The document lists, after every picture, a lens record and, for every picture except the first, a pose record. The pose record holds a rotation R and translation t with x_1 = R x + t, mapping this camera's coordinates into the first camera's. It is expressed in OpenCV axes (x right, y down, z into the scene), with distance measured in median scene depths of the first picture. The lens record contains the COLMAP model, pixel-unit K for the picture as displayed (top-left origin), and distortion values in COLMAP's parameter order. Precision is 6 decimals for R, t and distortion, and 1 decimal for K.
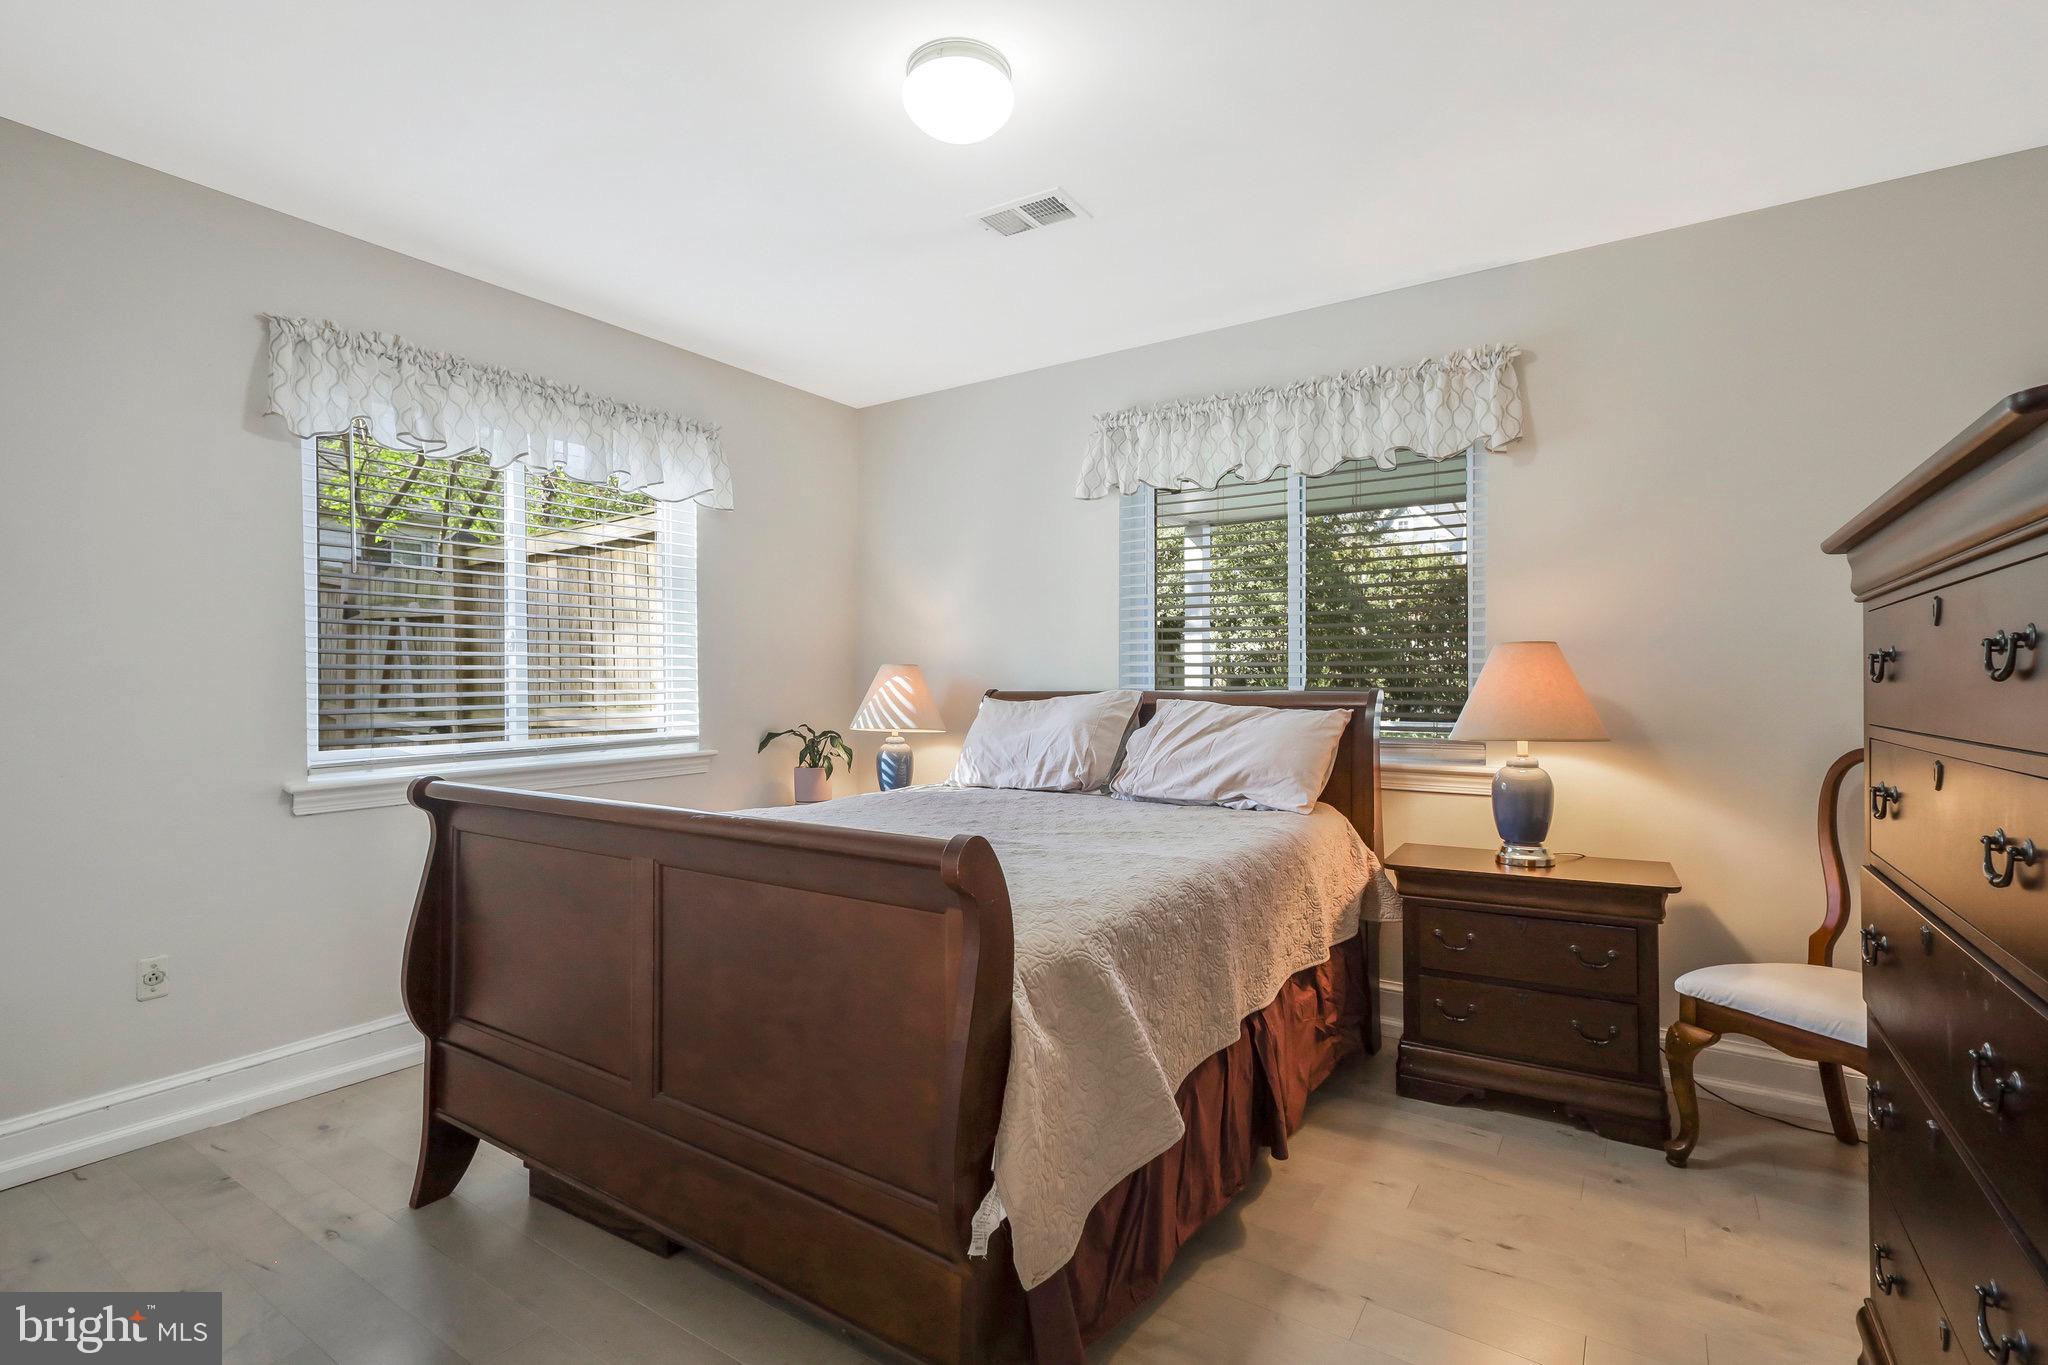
lens RADIAL K [[966.6, 0, 1017.3], [0, 966.6, 686.0], [0, 0, 1]] dist [0.001322, 0.001985]
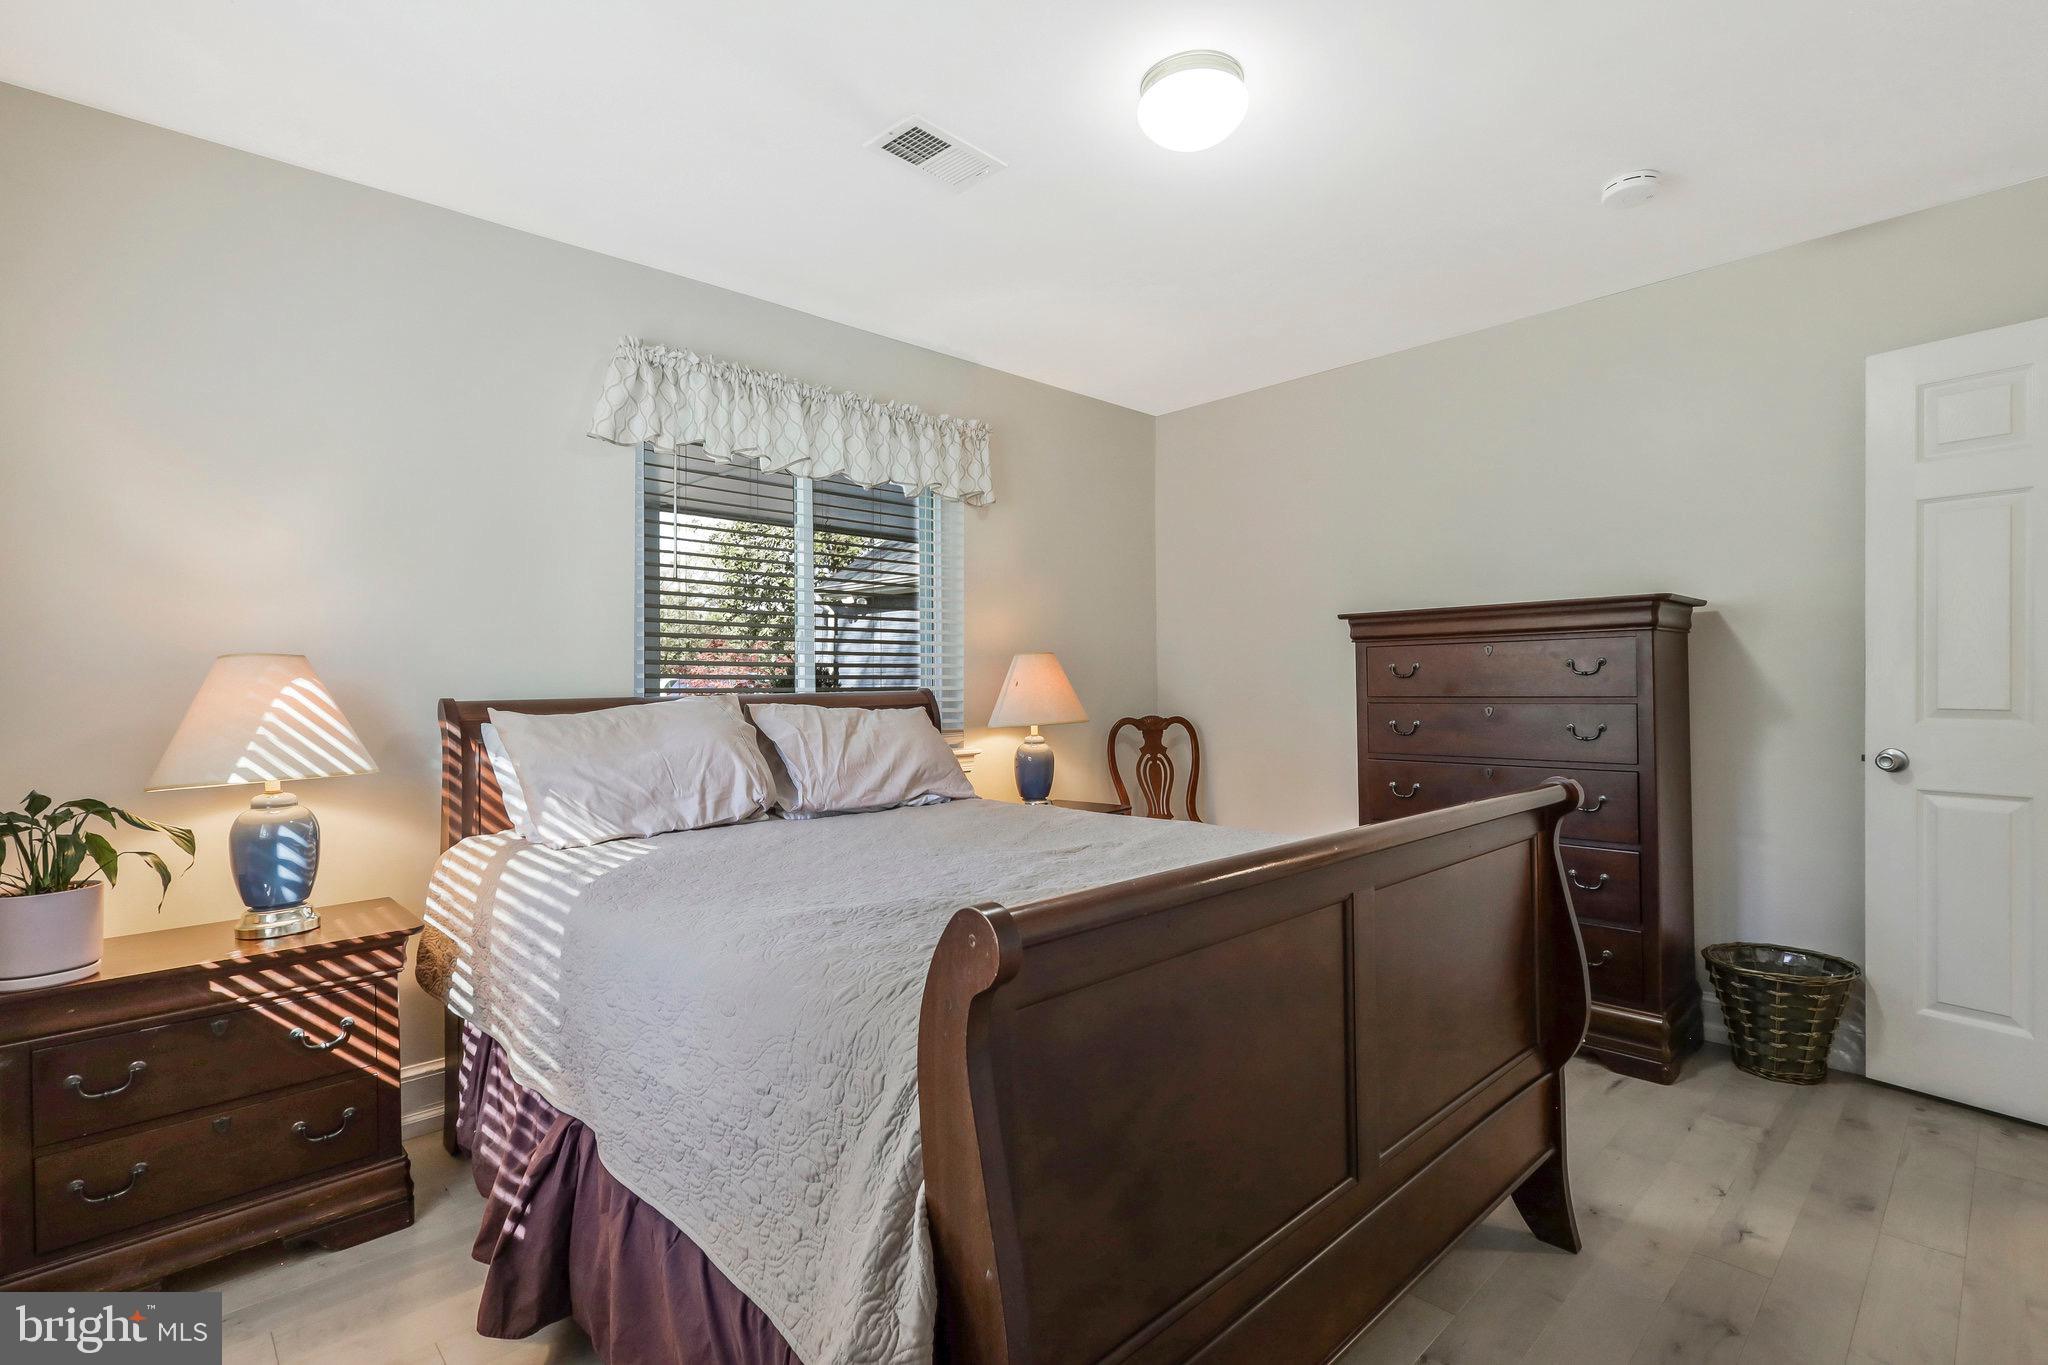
lens RADIAL K [[966.6, 0, 1017.3], [0, 966.6, 686.0], [0, 0, 1]] dist [0.001322, 0.001985]
pose [[0.211799, -0.006108, 0.977294, -0.705254], [0.013386, 0.999905, 0.003348, -0.002704], [-0.977222, 0.012372, 0.211860, 0.623155]]
